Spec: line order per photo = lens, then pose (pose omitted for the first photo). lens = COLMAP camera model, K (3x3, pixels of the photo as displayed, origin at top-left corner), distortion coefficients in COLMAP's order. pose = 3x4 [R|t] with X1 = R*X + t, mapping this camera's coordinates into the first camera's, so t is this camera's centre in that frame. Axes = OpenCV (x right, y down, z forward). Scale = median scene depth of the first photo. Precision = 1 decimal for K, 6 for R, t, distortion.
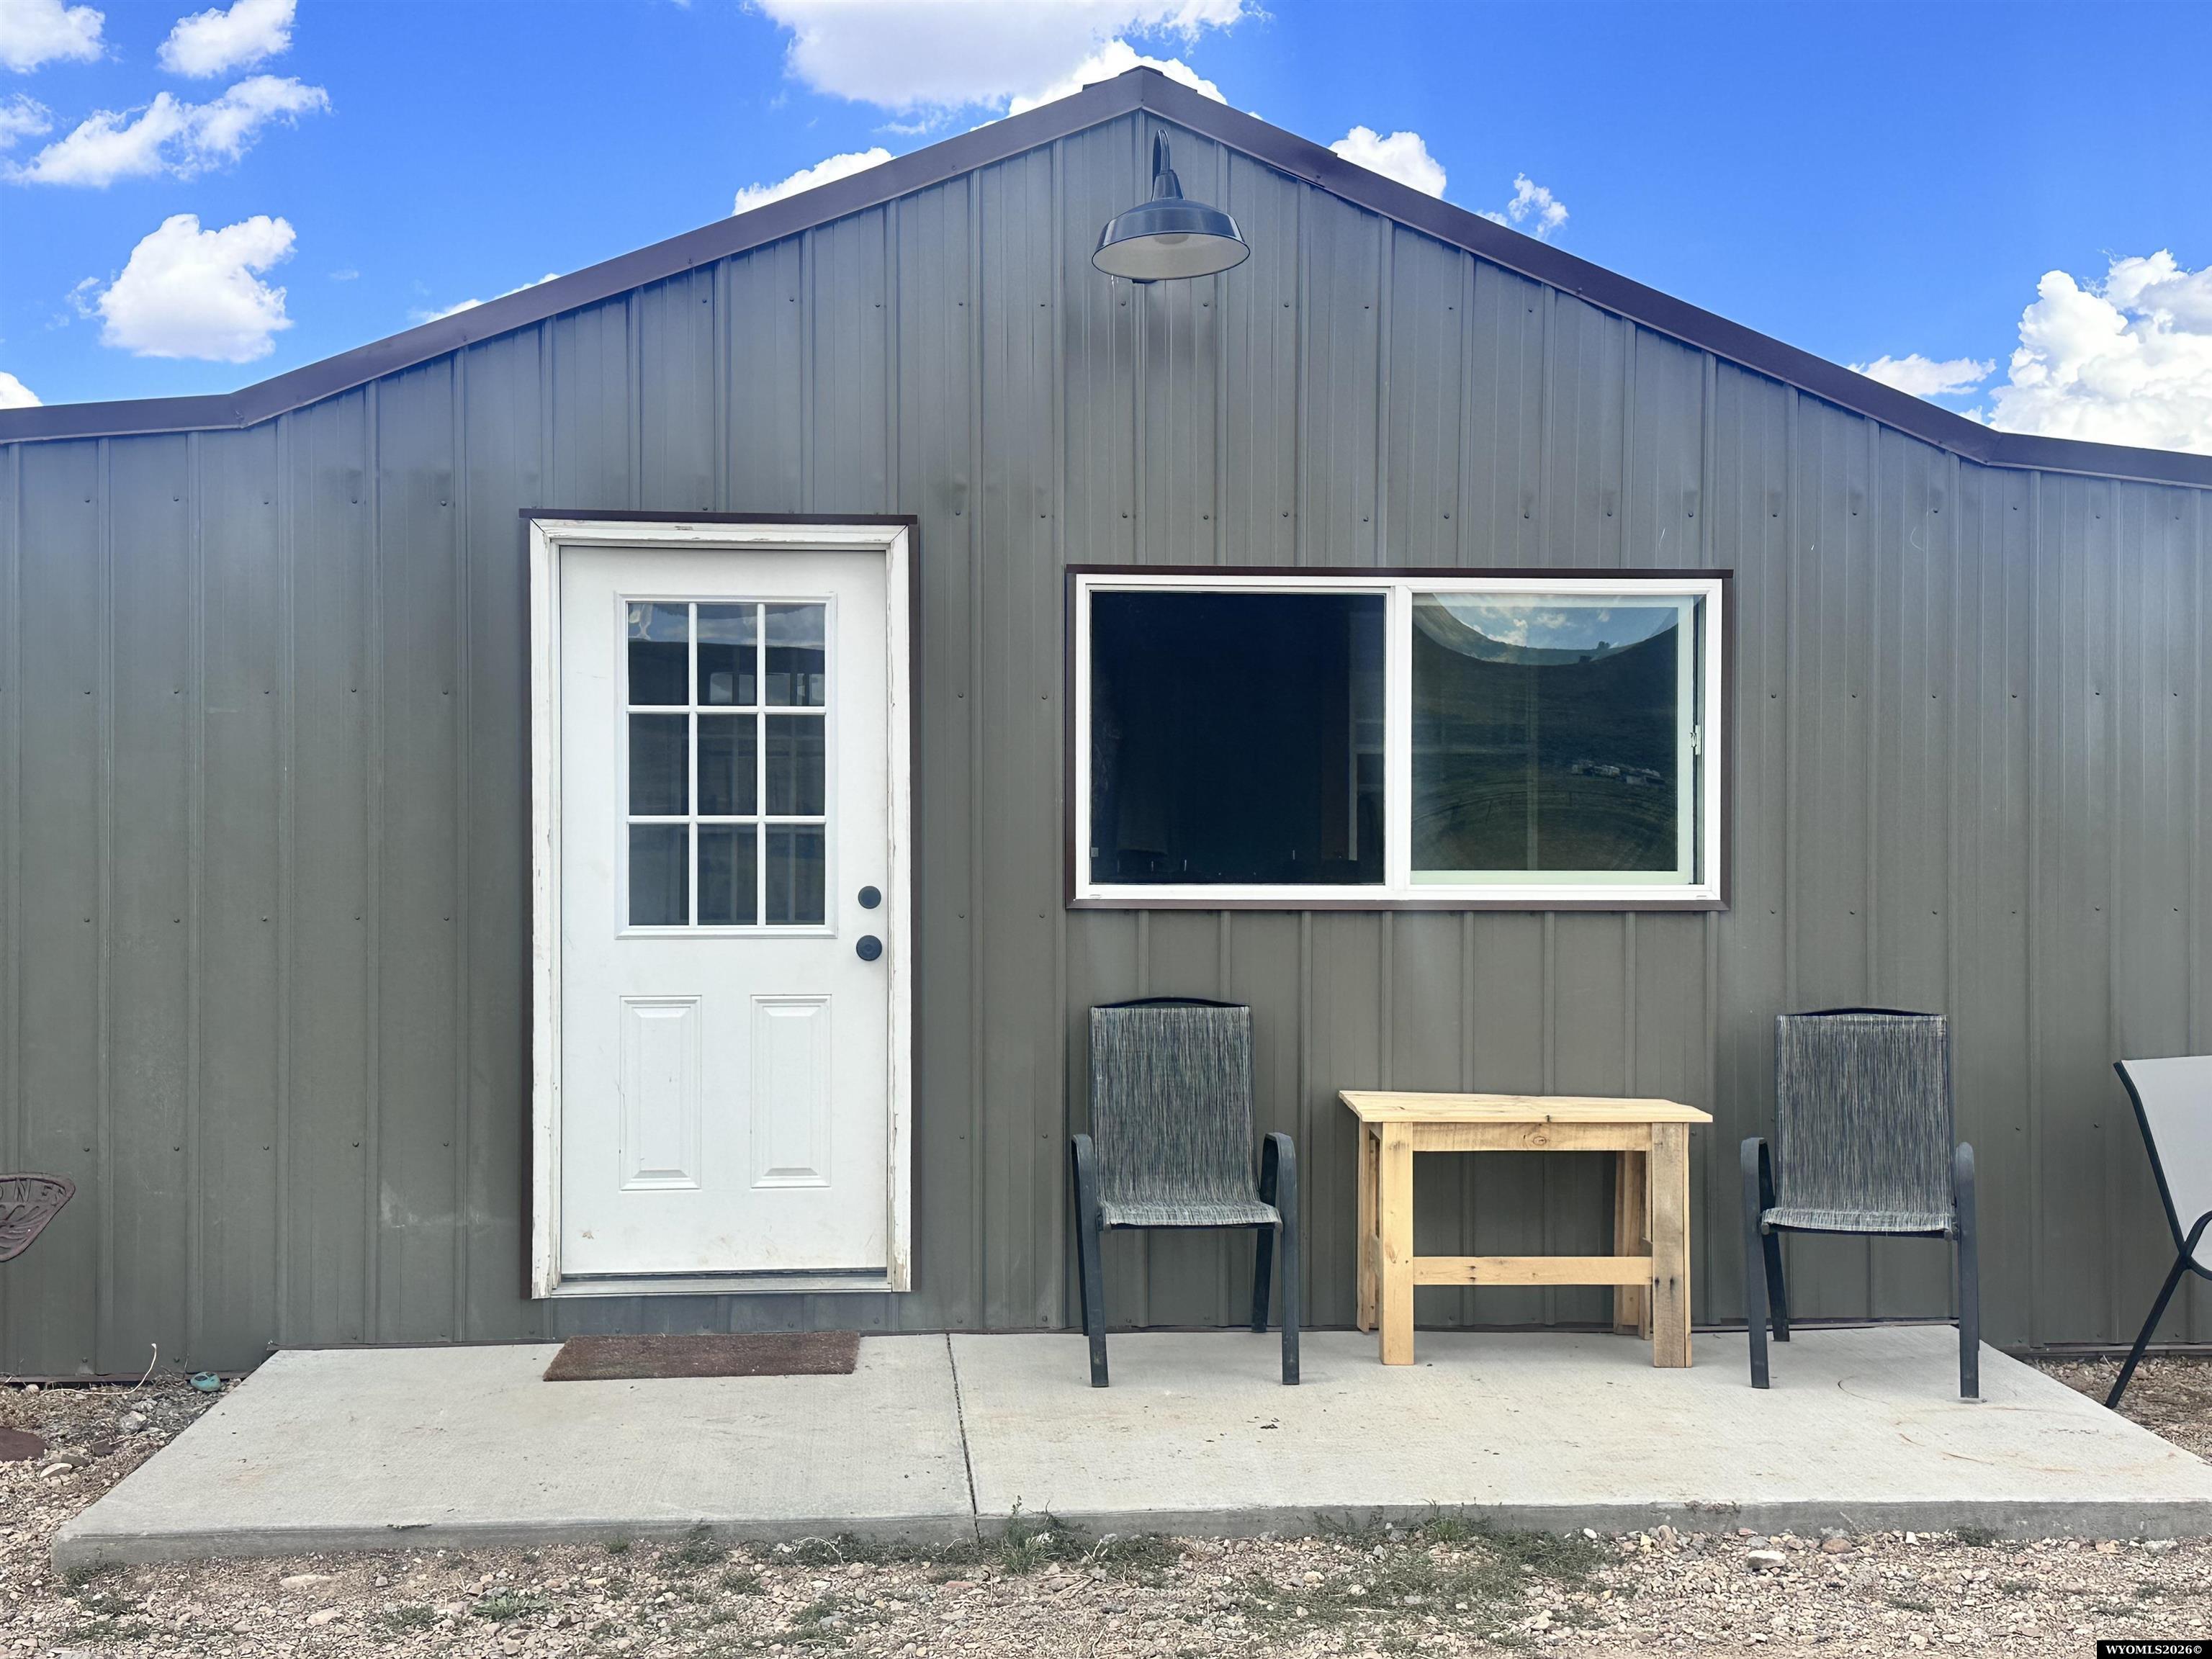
lens RADIAL K [[2516.7, 0, 1106.0], [0, 2516.7, 829.5], [0, 0, 1]] dist [0.187977, -0.368483]
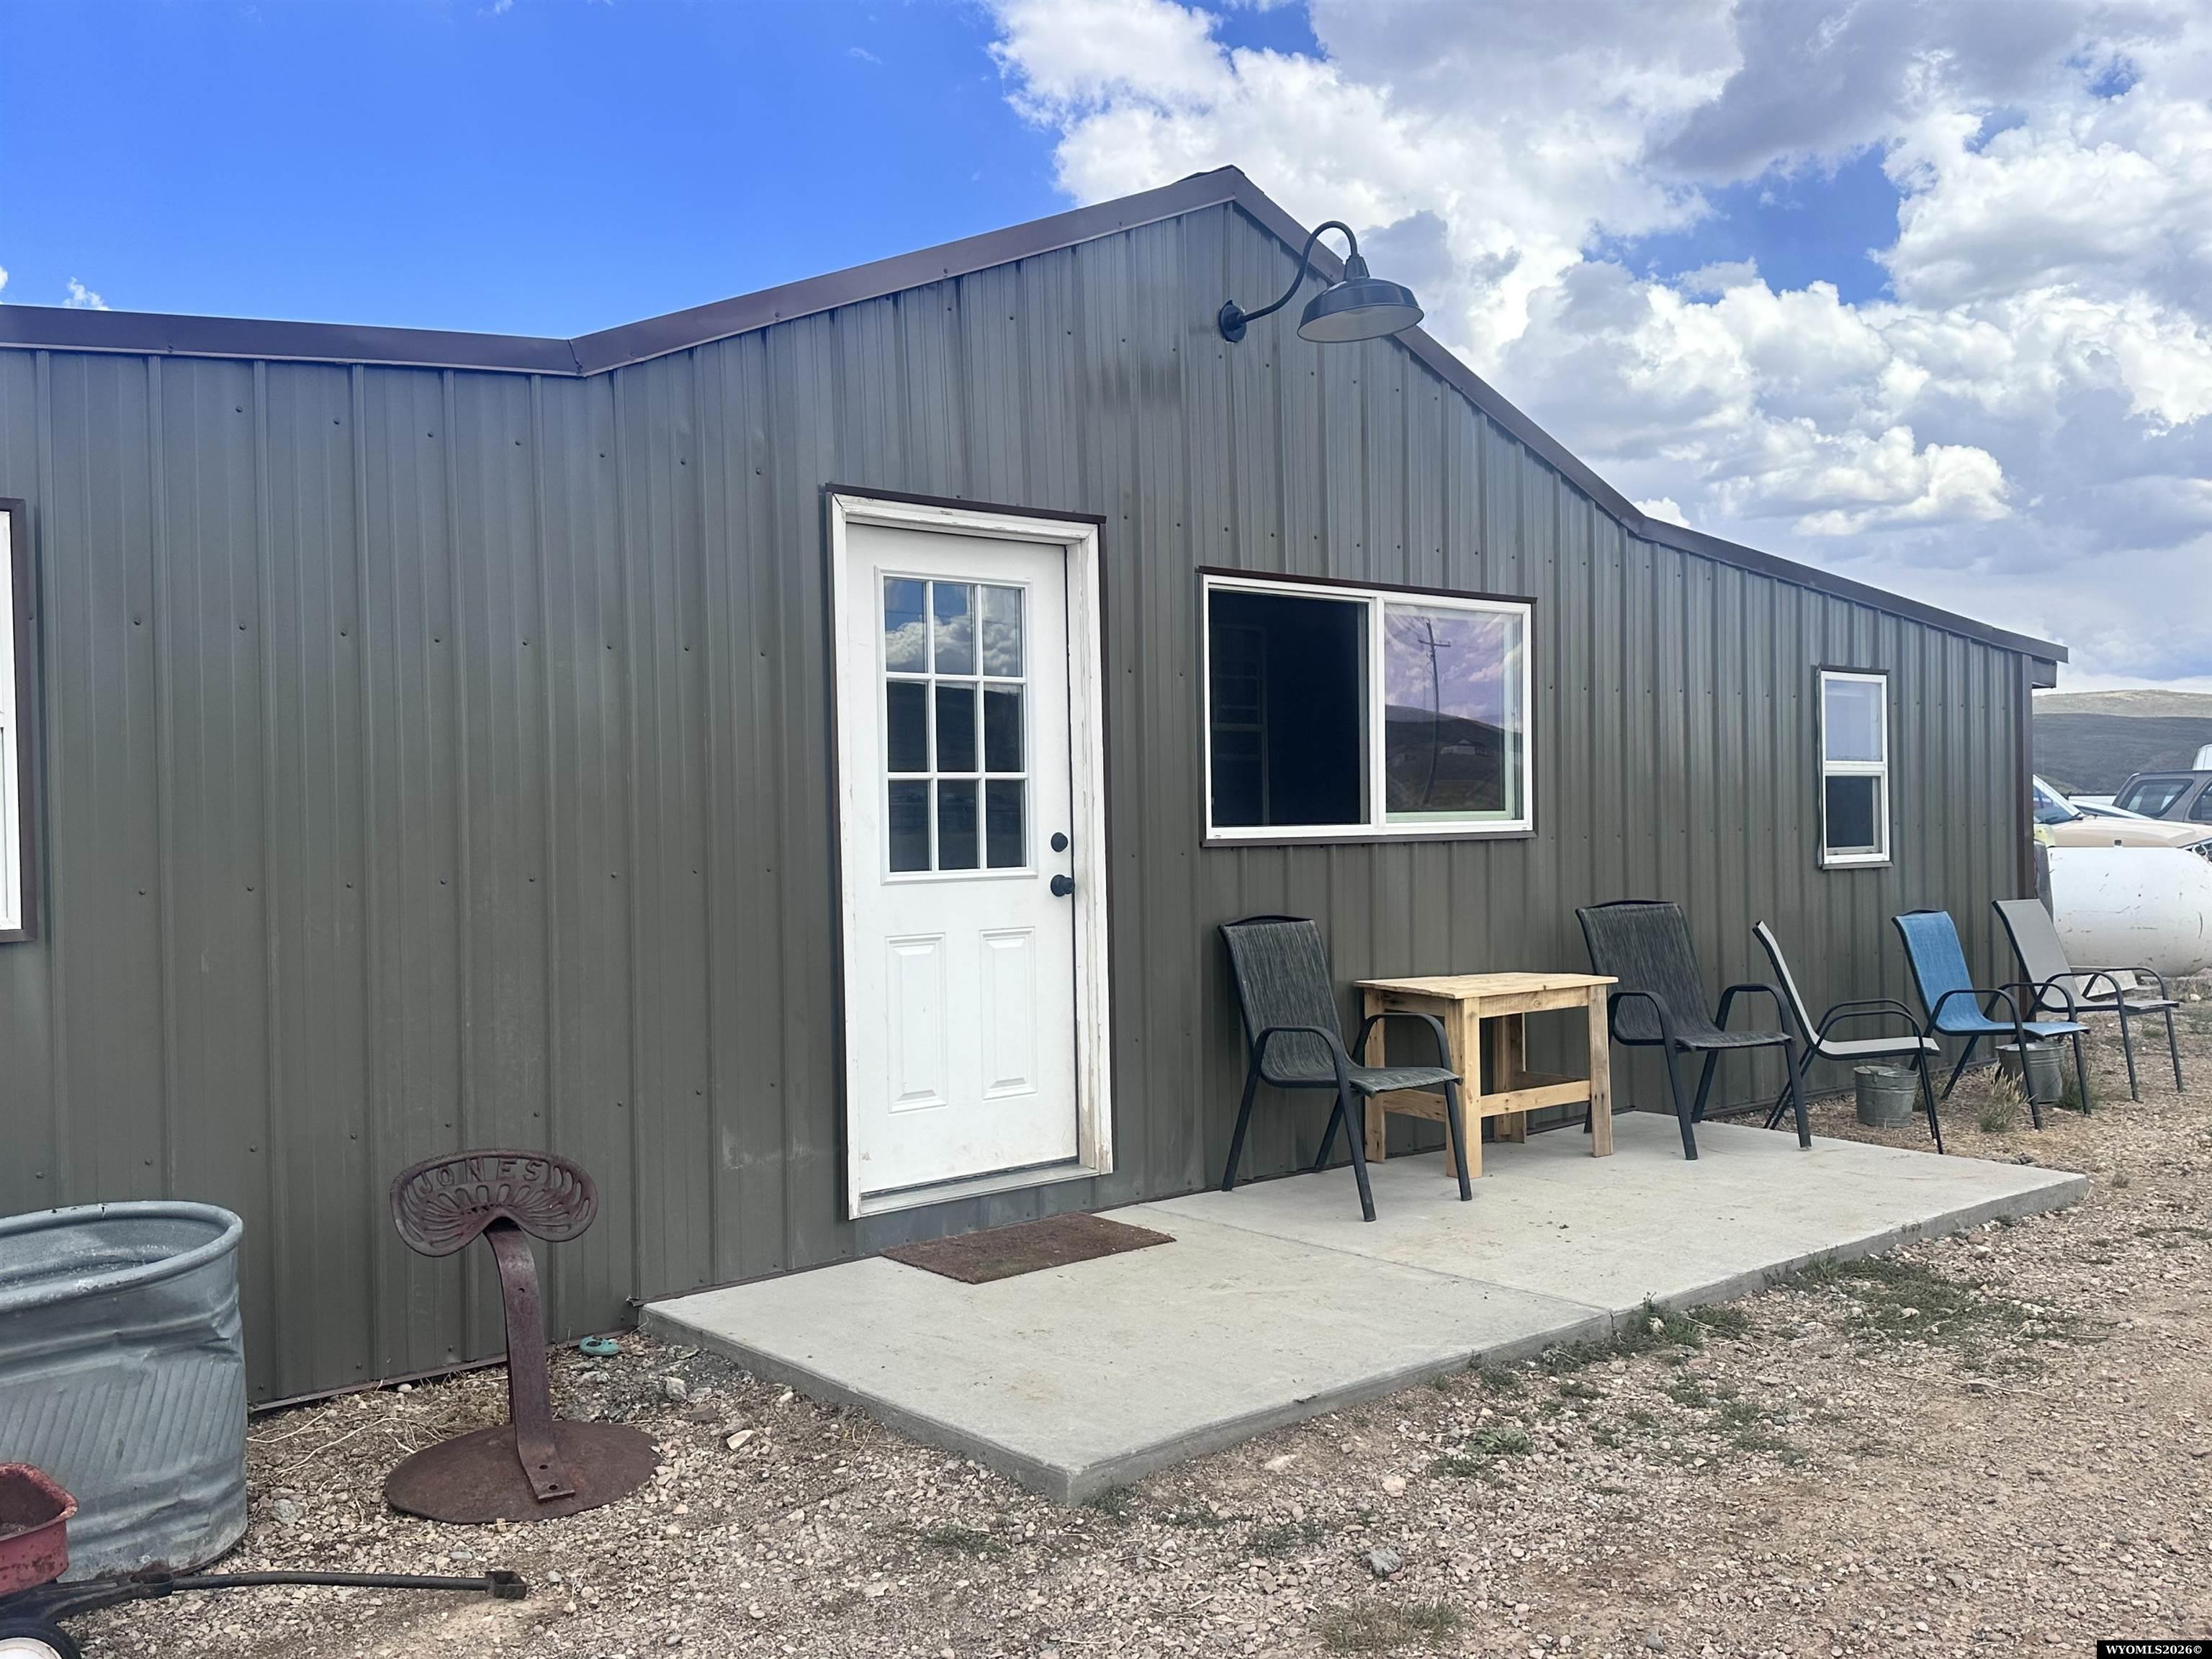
lens RADIAL K [[1953.2, 0, 1106.0], [0, 1953.2, 829.5], [0, 0, 1]] dist [0.132580, -0.000649]
pose [[0.809500, -0.019943, 0.586781, -0.607444], [0.017942, 0.999796, 0.009227, 0.013133], [-0.586846, 0.003059, 0.809693, 0.256403]]
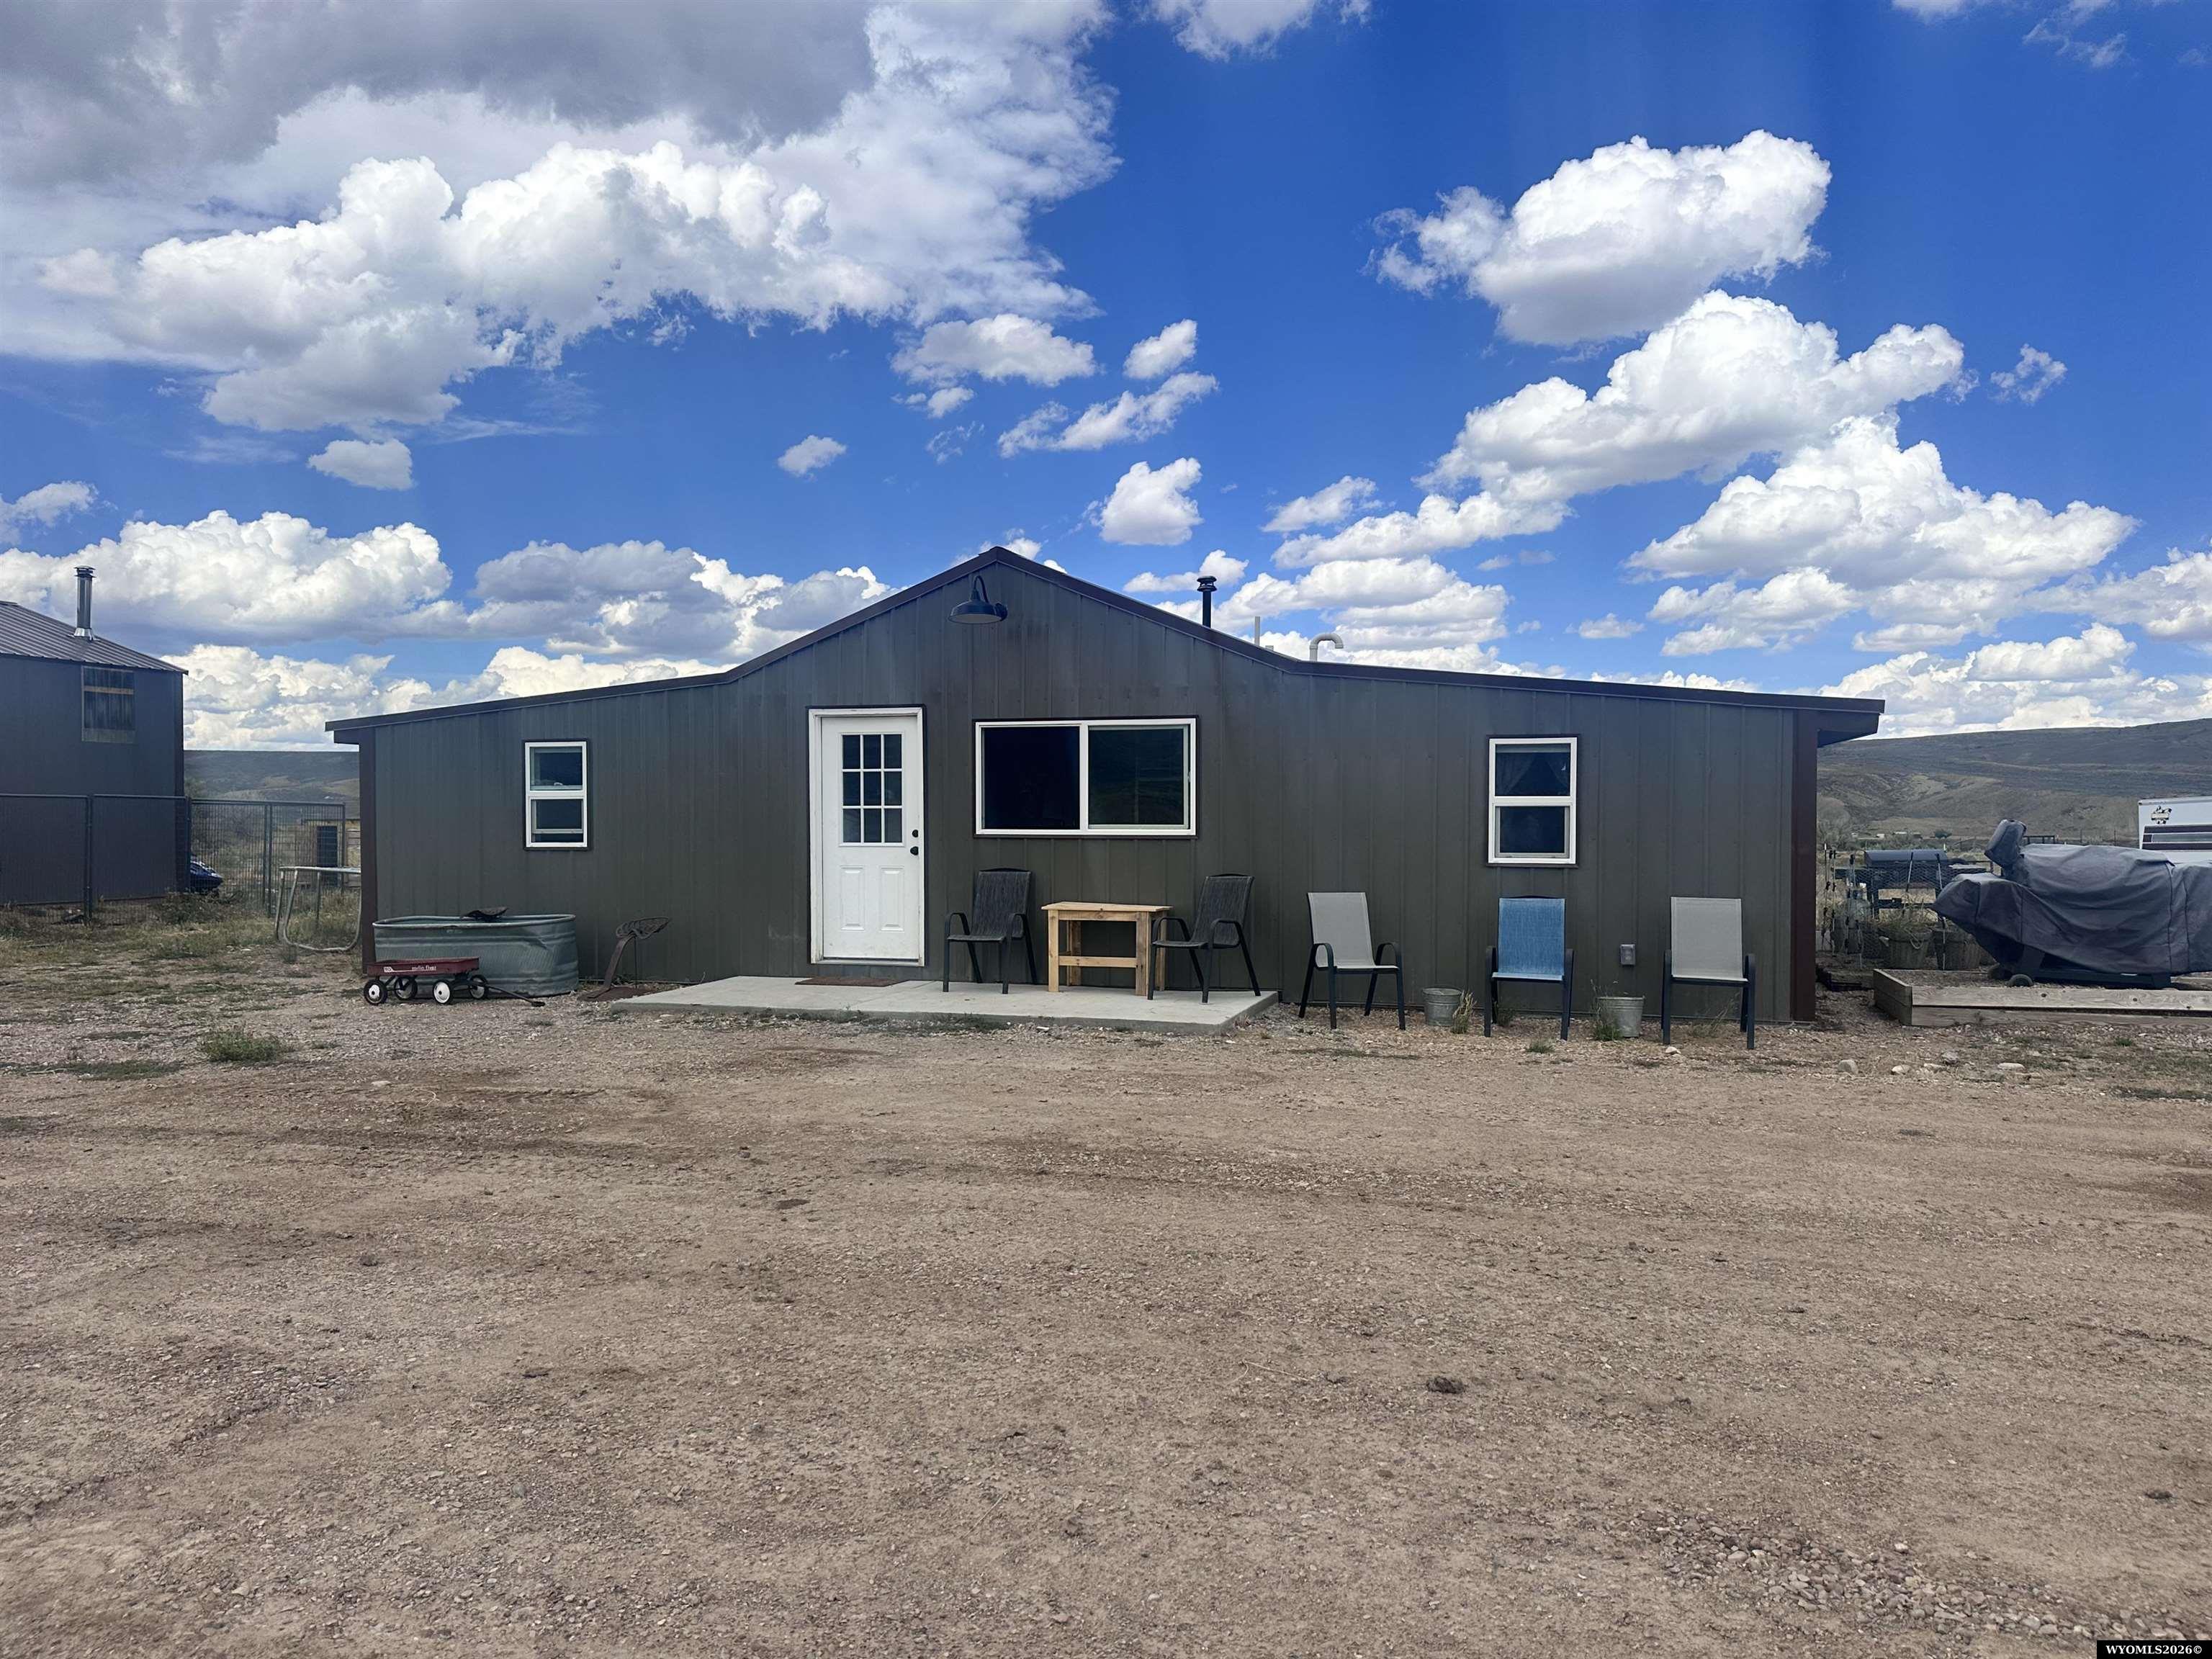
lens RADIAL K [[1764.1, 0, 1106.0], [0, 1764.1, 829.5], [0, 0, 1]] dist [0.120555, -0.002206]
pose [[0.917594, 0.000780, -0.397519, 0.925498], [-0.001202, 0.999999, -0.000812, 0.023821], [0.397518, 0.001223, 0.917593, -0.793407]]
